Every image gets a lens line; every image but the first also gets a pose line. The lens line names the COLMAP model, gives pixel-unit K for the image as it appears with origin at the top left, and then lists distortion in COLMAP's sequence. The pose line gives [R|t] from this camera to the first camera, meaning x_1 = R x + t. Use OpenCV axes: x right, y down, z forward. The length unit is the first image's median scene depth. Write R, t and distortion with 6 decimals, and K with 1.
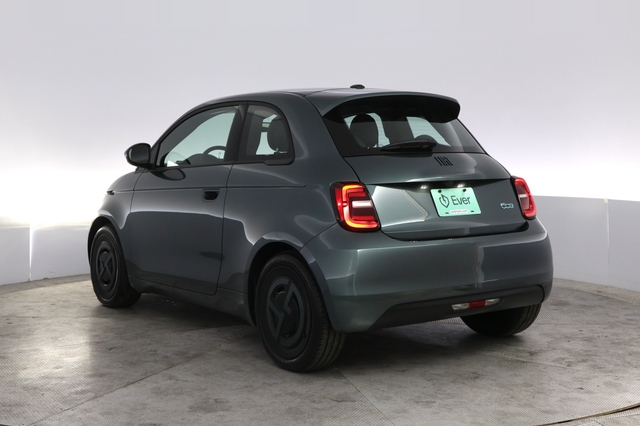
lens RADIAL K [[550.8, 0, 320.0], [0, 550.8, 213.0], [0, 0, 1]] dist [-0.003287, -0.005957]
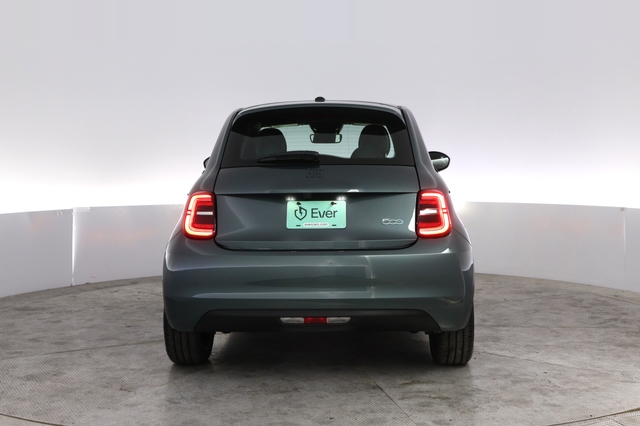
lens RADIAL K [[537.7, 0, 320.0], [0, 537.7, 213.0], [0, 0, 1]] dist [0.004386, 0.006830]
pose [[0.923464, 0.036911, -0.381906, 0.655345], [-0.041141, 0.999149, -0.002913, -0.021962], [0.381473, 0.018402, 0.924197, 0.114914]]
